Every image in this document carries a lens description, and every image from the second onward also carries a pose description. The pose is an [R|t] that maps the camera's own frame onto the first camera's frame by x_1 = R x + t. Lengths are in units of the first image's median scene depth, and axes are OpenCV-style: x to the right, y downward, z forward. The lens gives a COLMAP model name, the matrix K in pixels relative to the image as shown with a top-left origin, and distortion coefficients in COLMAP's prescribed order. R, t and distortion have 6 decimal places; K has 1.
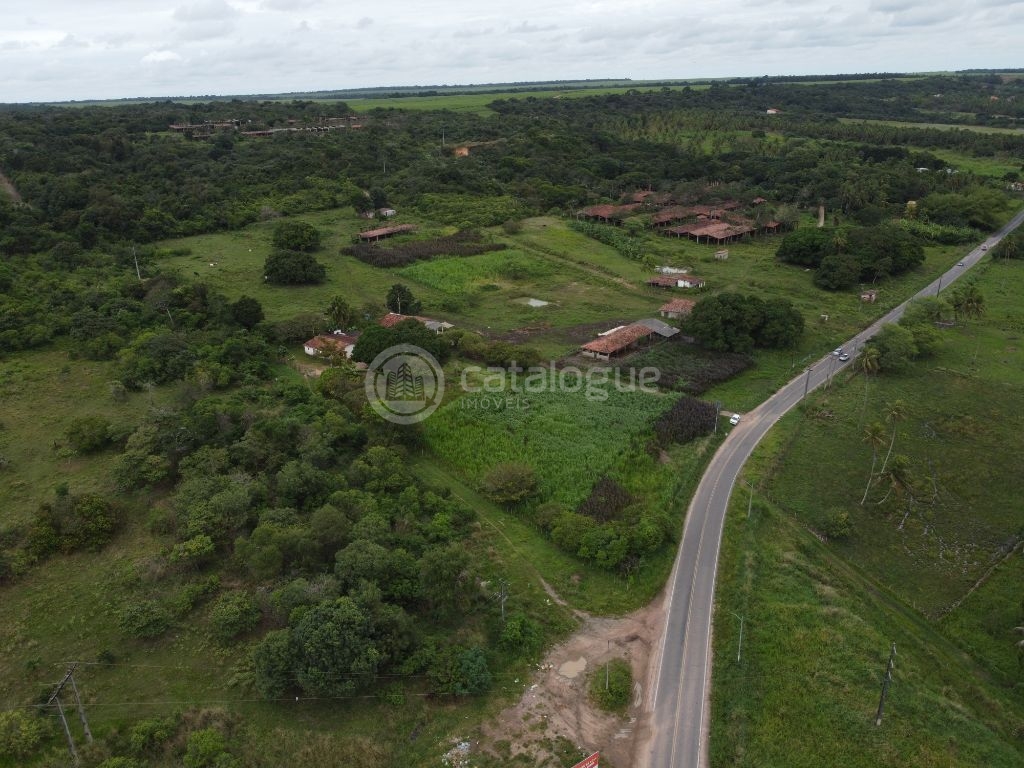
lens RADIAL K [[777.2, 0, 508.4], [0, 777.2, 383.1], [0, 0, 1]] dist [0.001775, -0.009353]
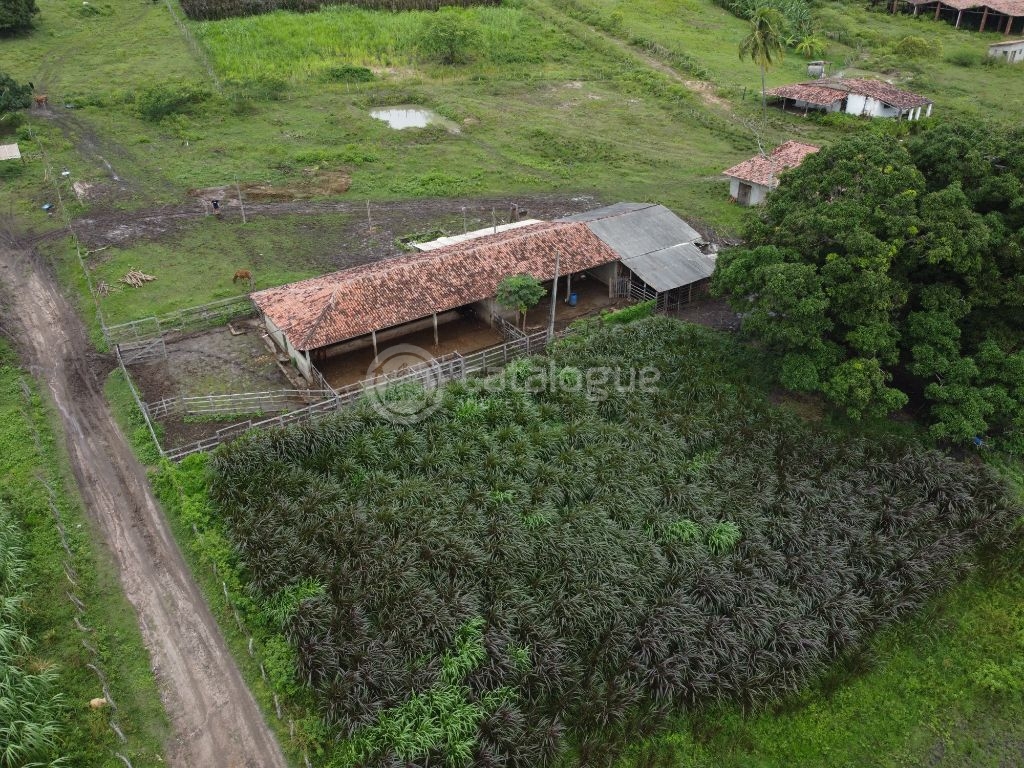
lens RADIAL K [[777.2, 0, 508.4], [0, 777.2, 383.1], [0, 0, 1]] dist [0.001775, -0.009353]
pose [[0.954216, 0.171227, -0.245262, 0.161349], [-0.119058, 0.969613, 0.213717, -0.055992], [0.274404, -0.174732, 0.945606, 0.540972]]
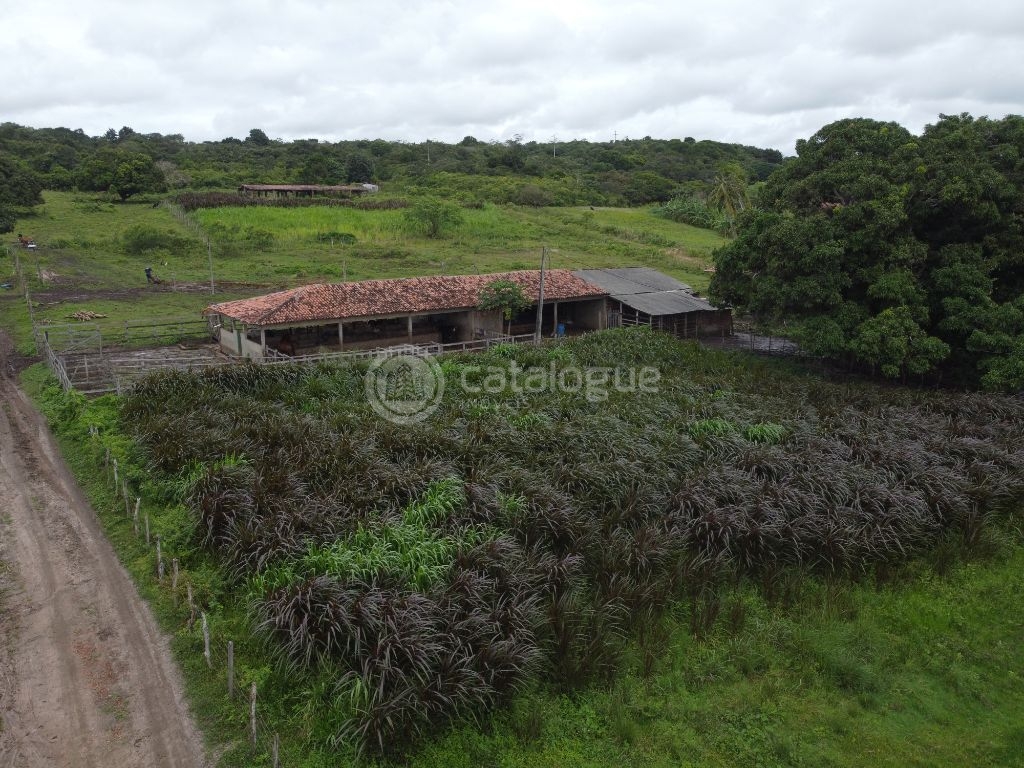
lens RADIAL K [[777.2, 0, 508.4], [0, 777.2, 383.1], [0, 0, 1]] dist [0.001775, -0.009353]
pose [[0.961941, 0.082307, -0.260566, 0.161657], [-0.116309, 0.986195, -0.117864, -0.006021], [0.247267, 0.143685, 0.958235, 0.558334]]
